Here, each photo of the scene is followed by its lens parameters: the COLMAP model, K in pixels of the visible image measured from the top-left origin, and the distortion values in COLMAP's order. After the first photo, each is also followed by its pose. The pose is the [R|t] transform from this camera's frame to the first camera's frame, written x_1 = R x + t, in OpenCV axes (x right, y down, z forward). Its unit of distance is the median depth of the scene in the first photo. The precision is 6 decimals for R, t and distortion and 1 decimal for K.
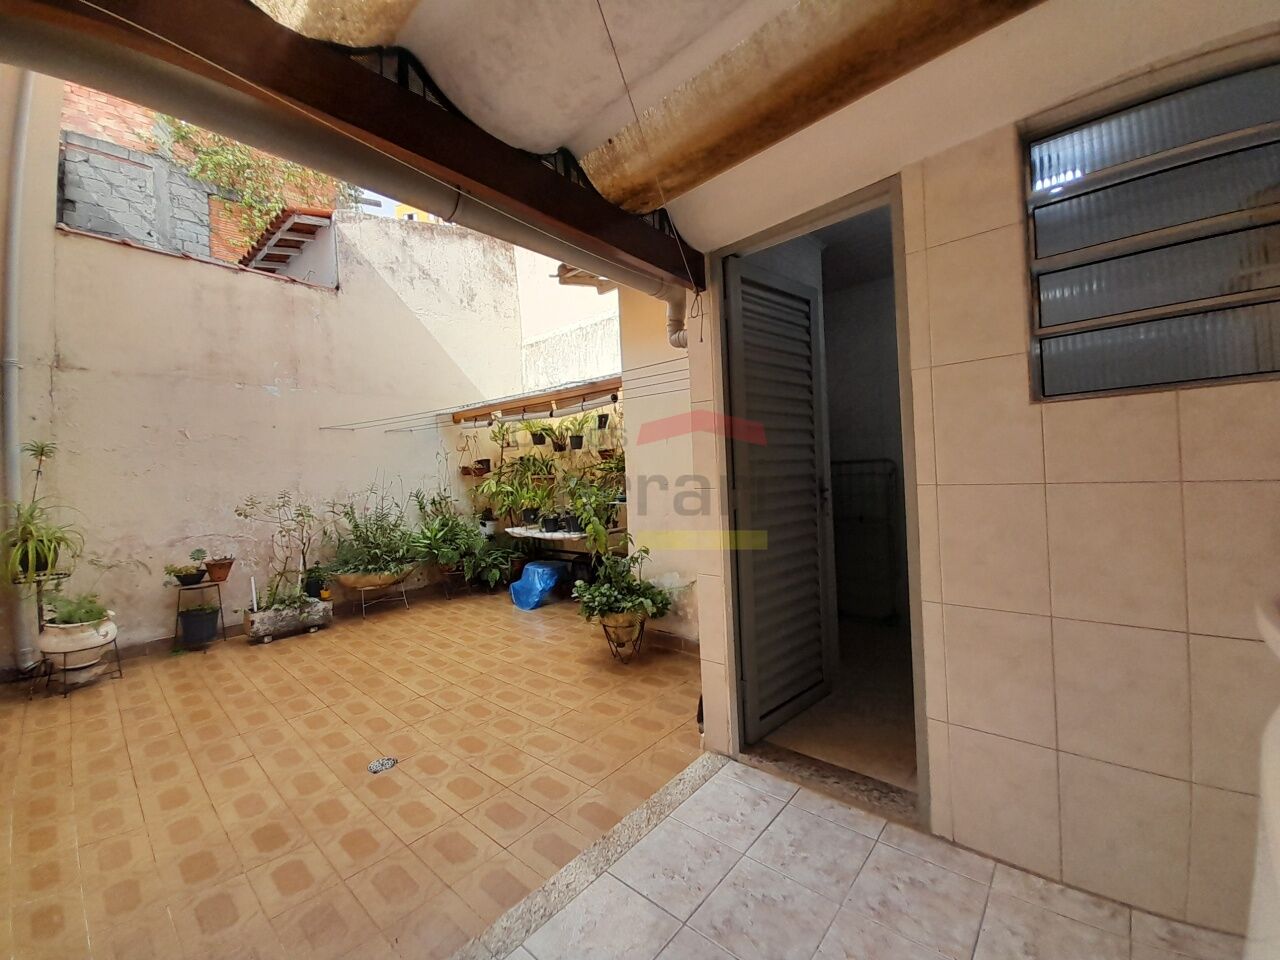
lens RADIAL K [[511.3, 0, 646.0], [0, 511.3, 467.1], [0, 0, 1]] dist [0.024146, -0.017452]
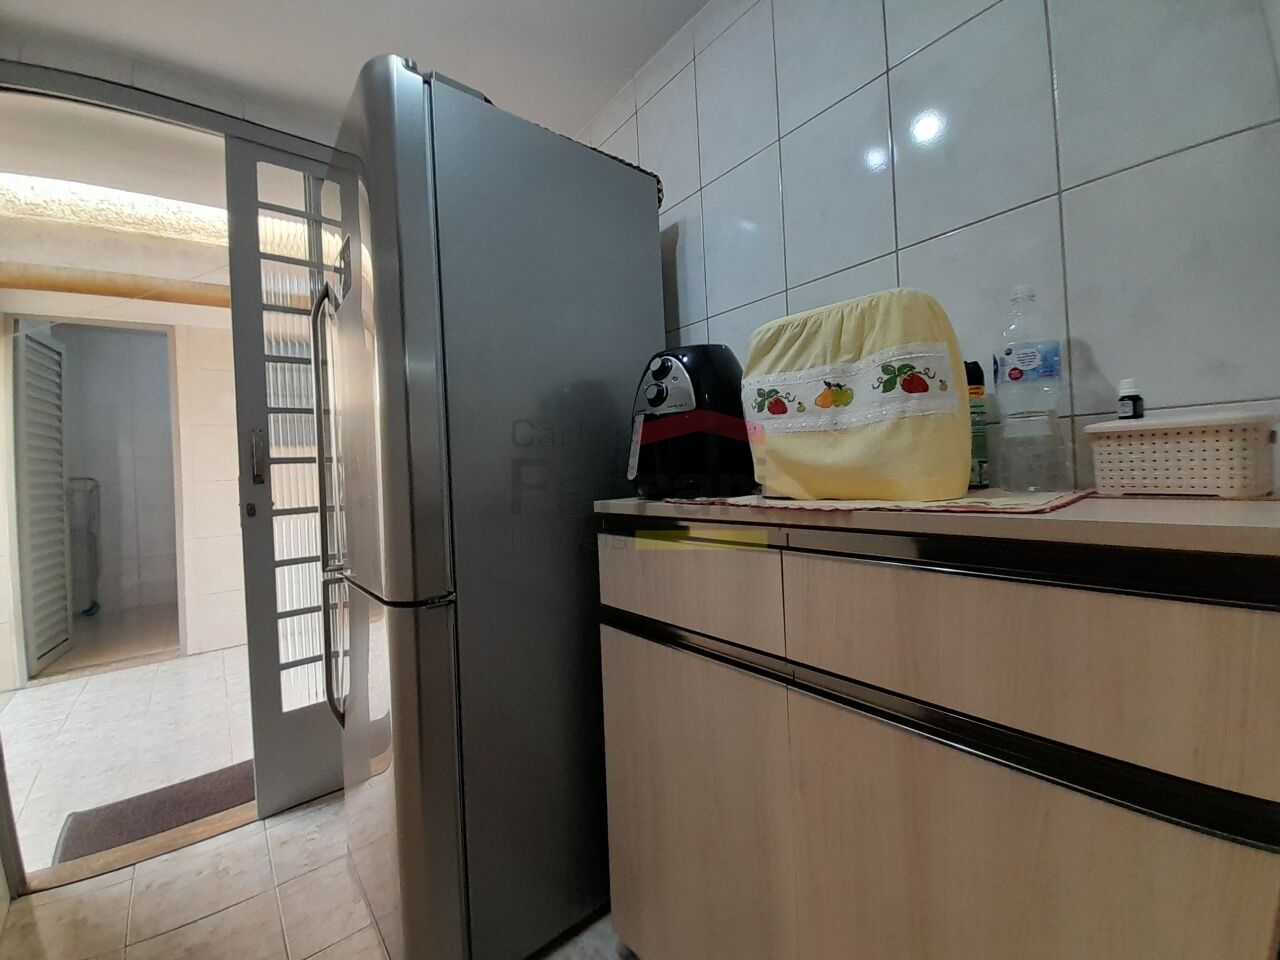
lens RADIAL K [[503.0, 0, 661.7], [0, 503.0, 470.4], [0, 0, 1]] dist [0.000958, -0.011214]
pose [[0.123626, 0.039471, 0.991544, -0.866835], [0.030748, 0.998576, -0.043585, 0.097650], [-0.991852, 0.035877, 0.122236, -0.811034]]
